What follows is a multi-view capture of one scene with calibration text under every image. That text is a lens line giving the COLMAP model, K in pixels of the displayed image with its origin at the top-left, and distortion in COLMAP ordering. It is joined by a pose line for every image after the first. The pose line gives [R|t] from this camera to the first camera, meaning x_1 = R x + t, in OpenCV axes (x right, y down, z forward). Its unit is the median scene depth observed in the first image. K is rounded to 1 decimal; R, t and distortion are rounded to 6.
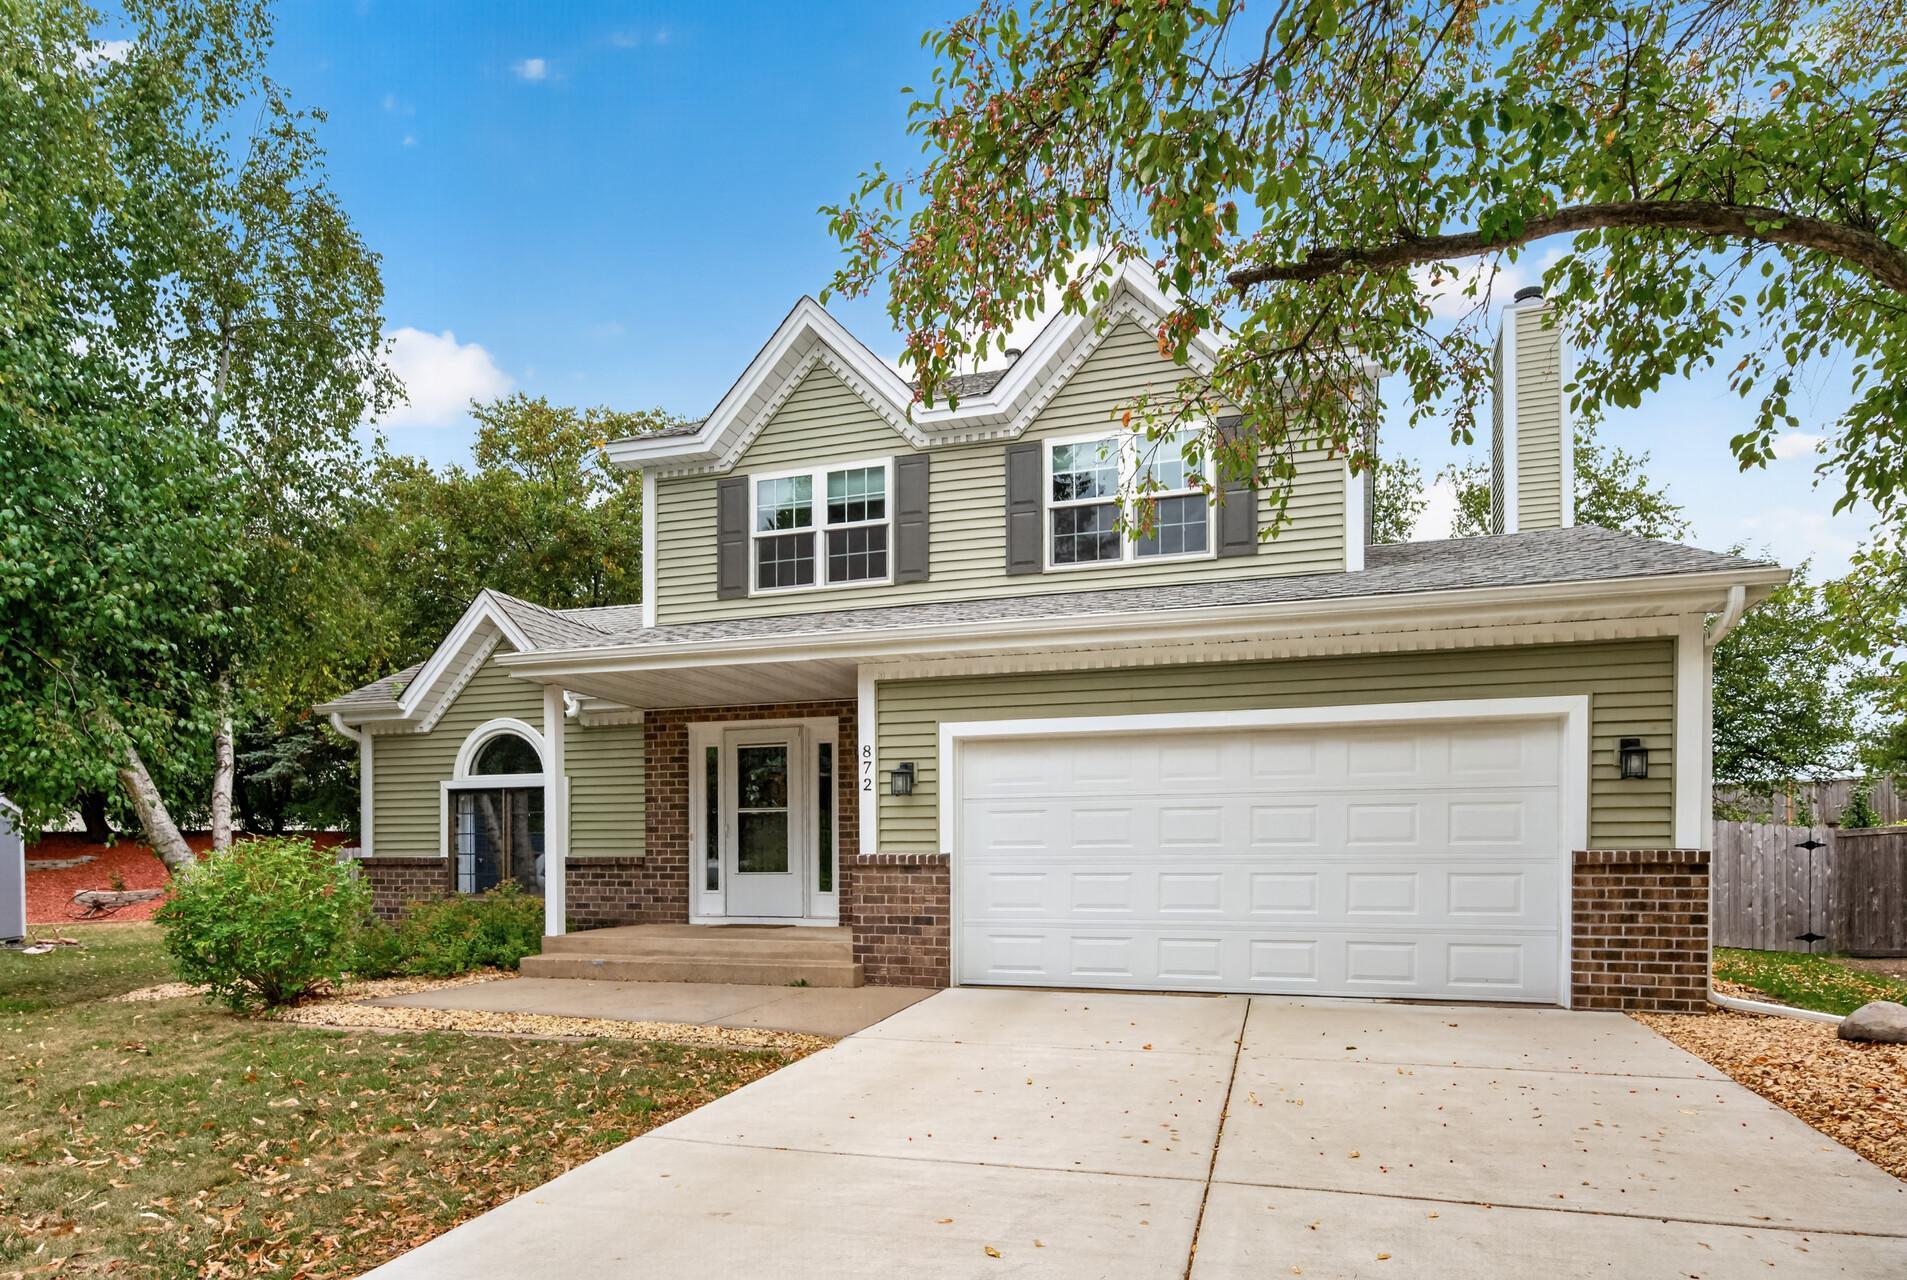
lens RADIAL K [[1065.7, 0, 945.6], [0, 1065.7, 670.0], [0, 0, 1]] dist [-0.019240, 0.001830]
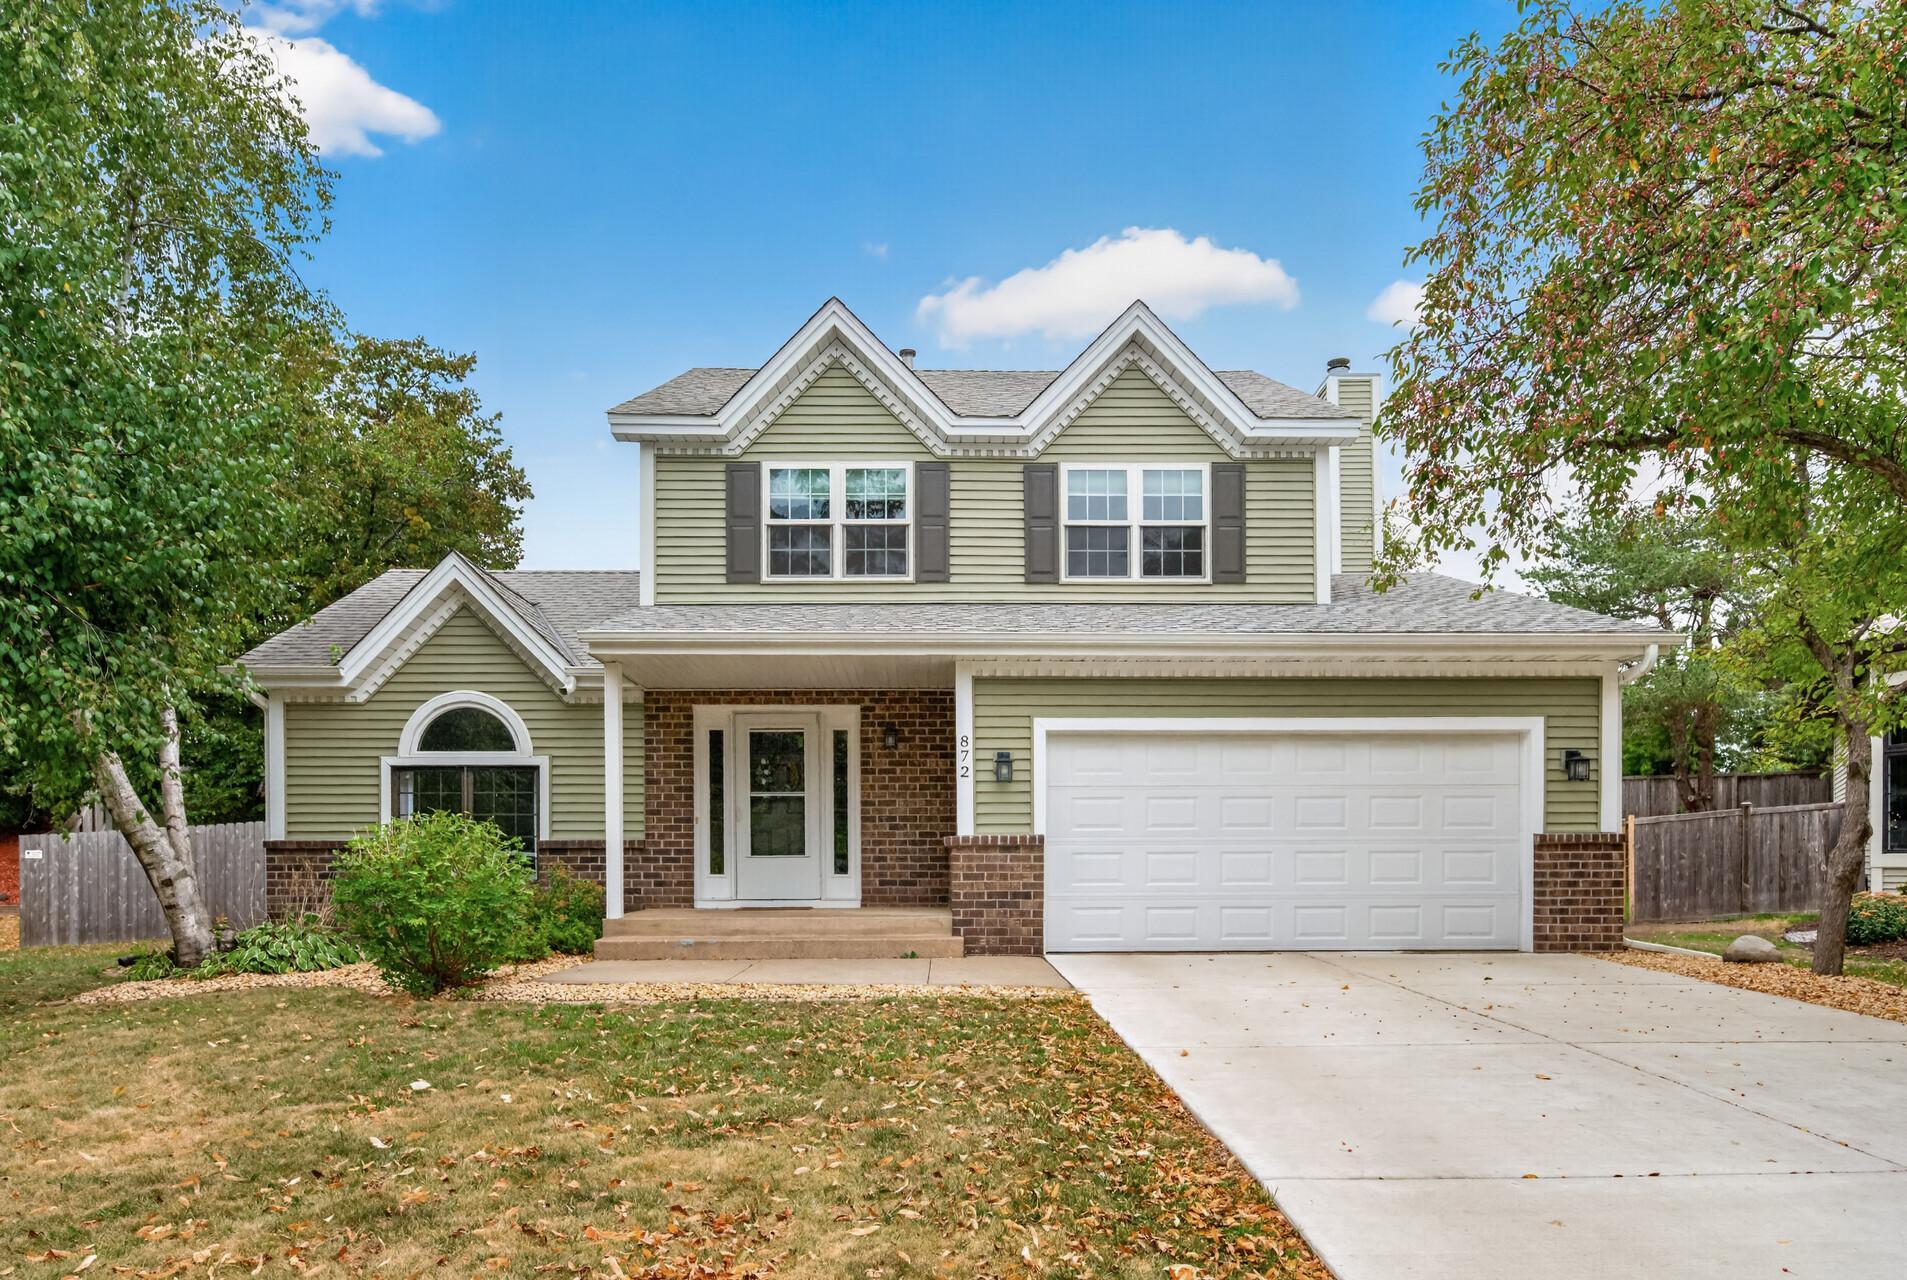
lens RADIAL K [[1065.7, 0, 945.6], [0, 1065.7, 670.0], [0, 0, 1]] dist [-0.019240, 0.001830]
pose [[0.946191, 0.053797, 0.319107, -0.364794], [-0.055876, 0.998434, -0.002644, 0.007301], [-0.318750, -0.015329, 0.947715, -0.013378]]
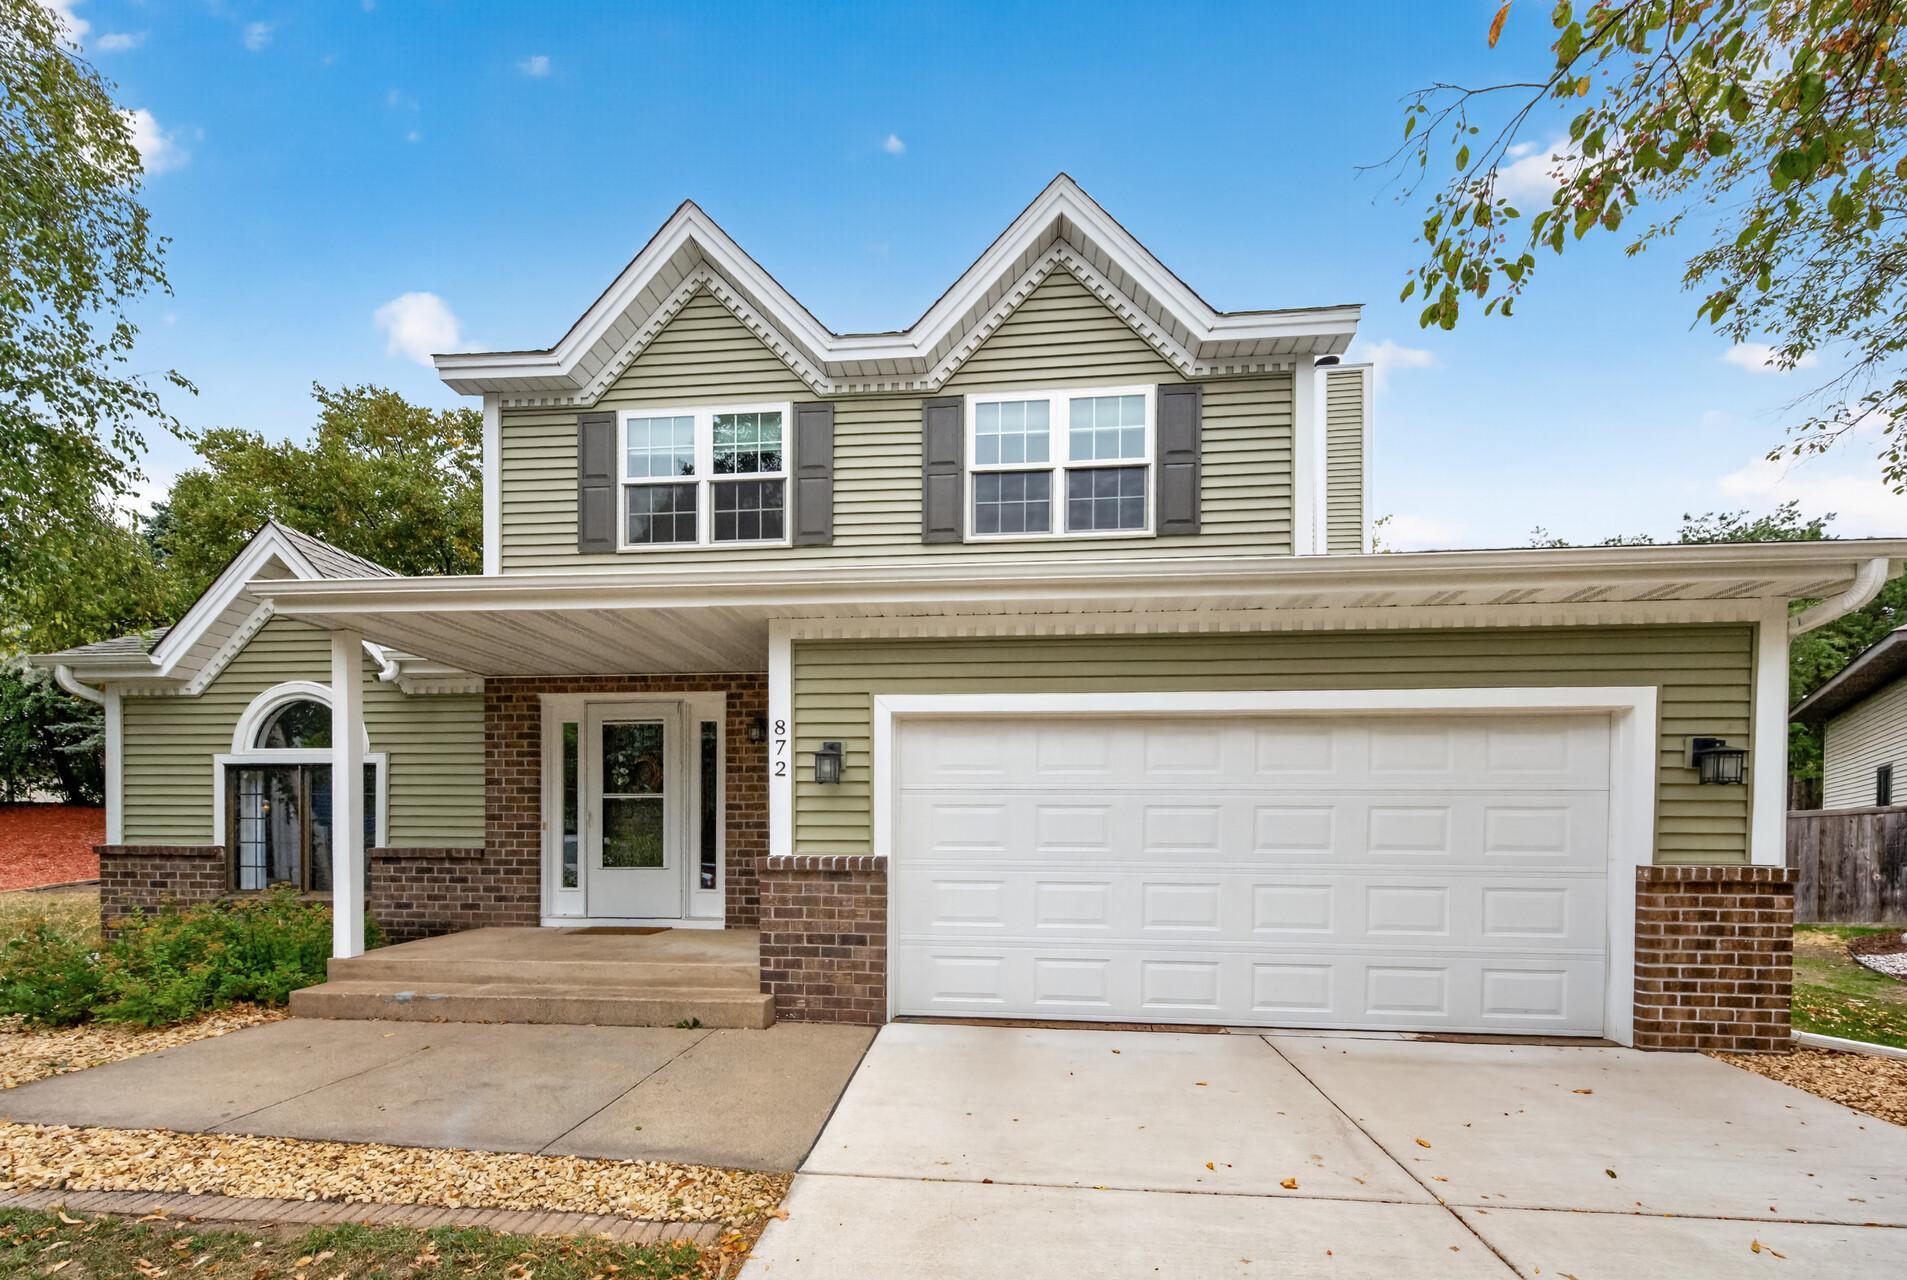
lens RADIAL K [[776.5, 0, 916.8], [0, 776.5, 749.2], [0, 0, 1]] dist [0.002022, -0.000131]
pose [[0.977180, 0.028888, 0.210441, -0.080504], [-0.044653, 0.996508, 0.070551, 0.039111], [-0.207668, -0.078338, 0.975058, 0.343868]]
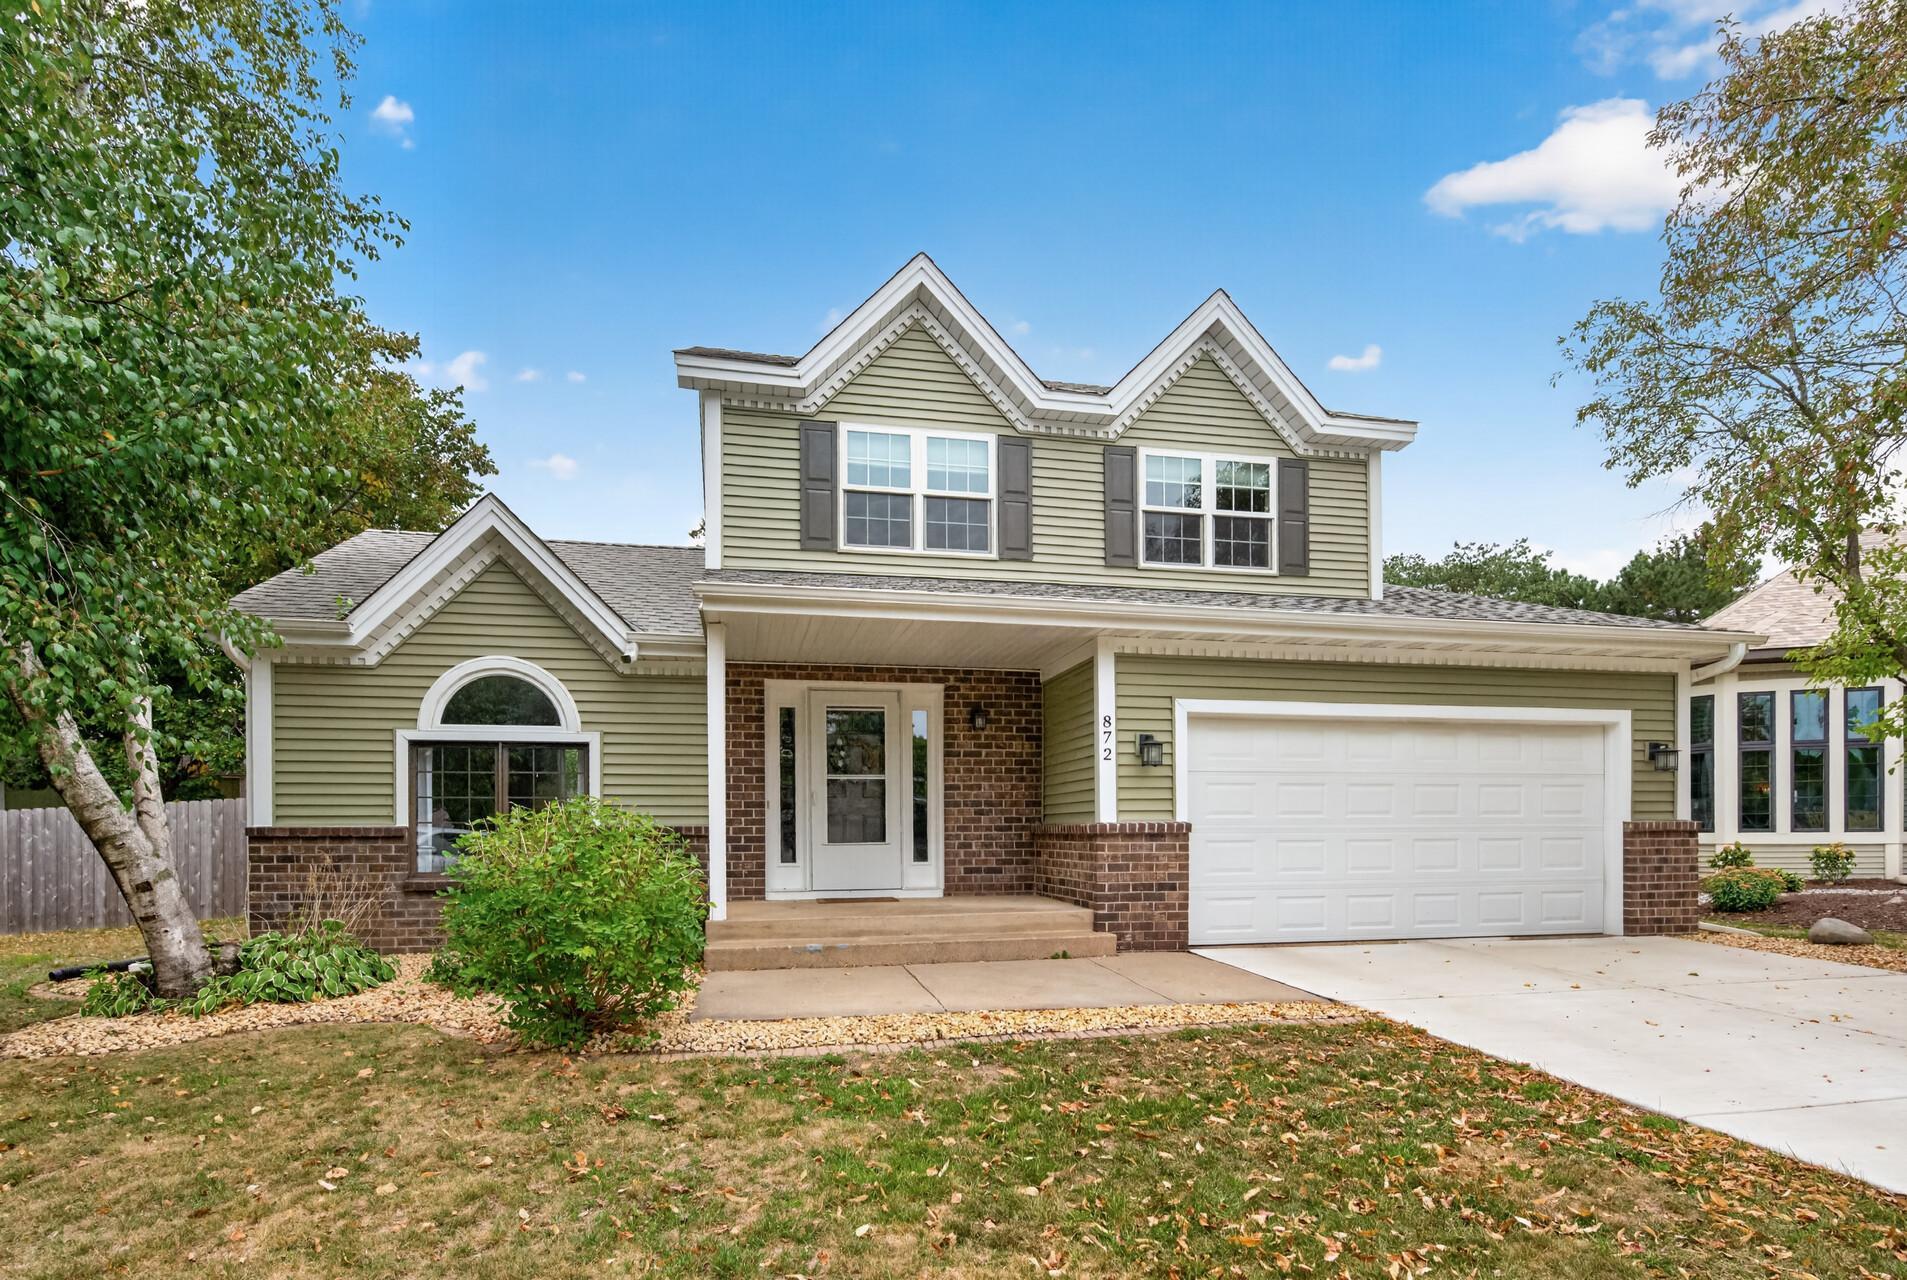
lens RADIAL K [[893.9, 0, 957.3], [0, 893.9, 693.2], [0, 0, 1]] dist [-0.017244, 0.000235]
pose [[0.877659, 0.069873, 0.474165, -0.496339], [-0.083227, 0.996505, 0.007203, 0.045677], [-0.472004, -0.045785, 0.880407, 0.268861]]
